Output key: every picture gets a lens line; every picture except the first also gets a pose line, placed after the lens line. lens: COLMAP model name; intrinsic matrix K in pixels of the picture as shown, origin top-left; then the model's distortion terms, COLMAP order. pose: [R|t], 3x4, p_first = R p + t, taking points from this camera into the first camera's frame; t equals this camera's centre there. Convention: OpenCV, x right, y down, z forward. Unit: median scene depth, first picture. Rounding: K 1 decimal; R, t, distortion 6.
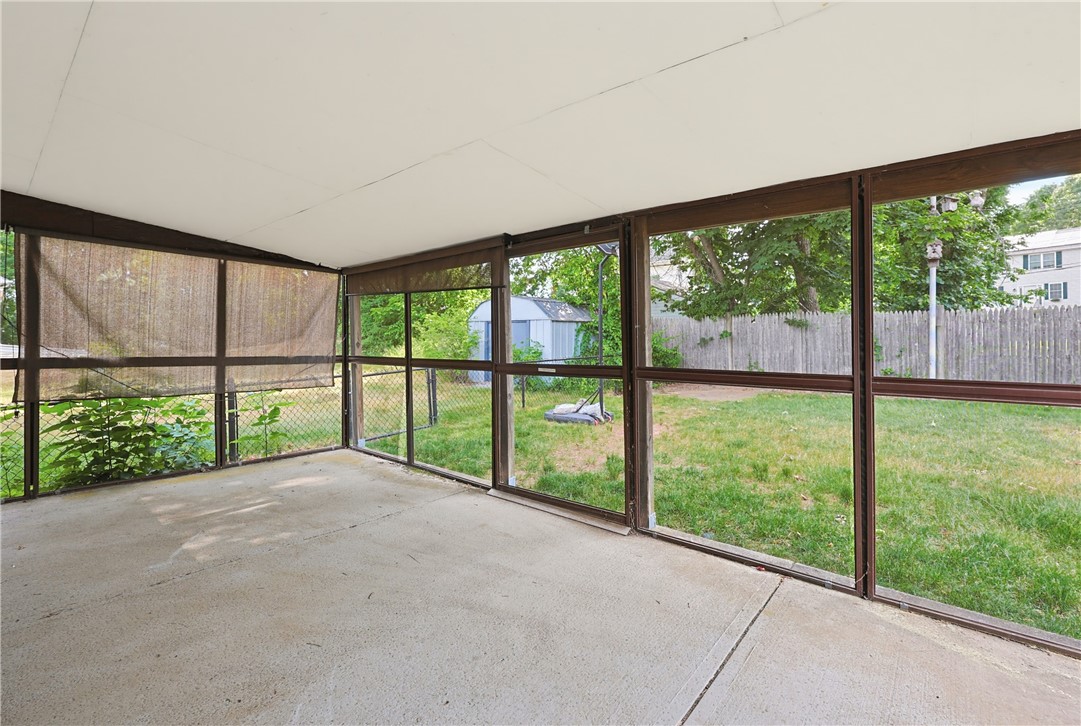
lens RADIAL K [[475.3, 0, 540.9], [0, 475.3, 333.9], [0, 0, 1]] dist [-0.000128, -0.000077]
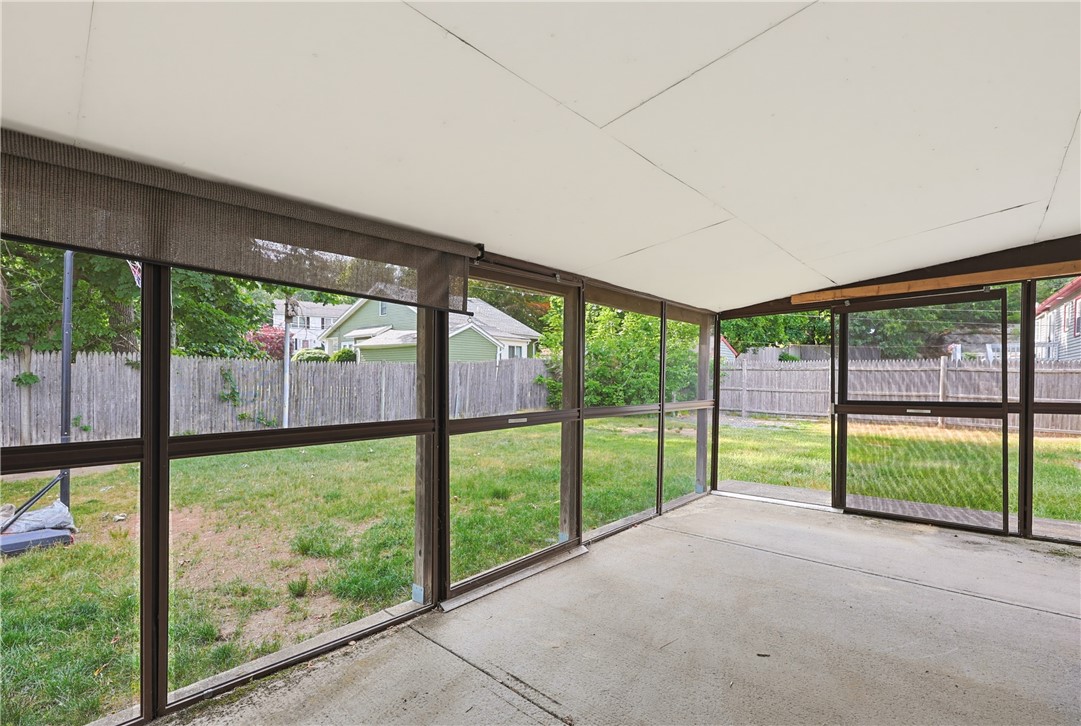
lens RADIAL K [[475.0, 0, 540.2], [0, 475.0, 390.4], [0, 0, 1]] dist [-0.001842, -0.000300]
pose [[0.051467, -0.013129, 0.998588, -0.837907], [-0.008304, 0.999873, 0.013574, 0.007967], [-0.998640, -0.008990, 0.051352, 0.889021]]
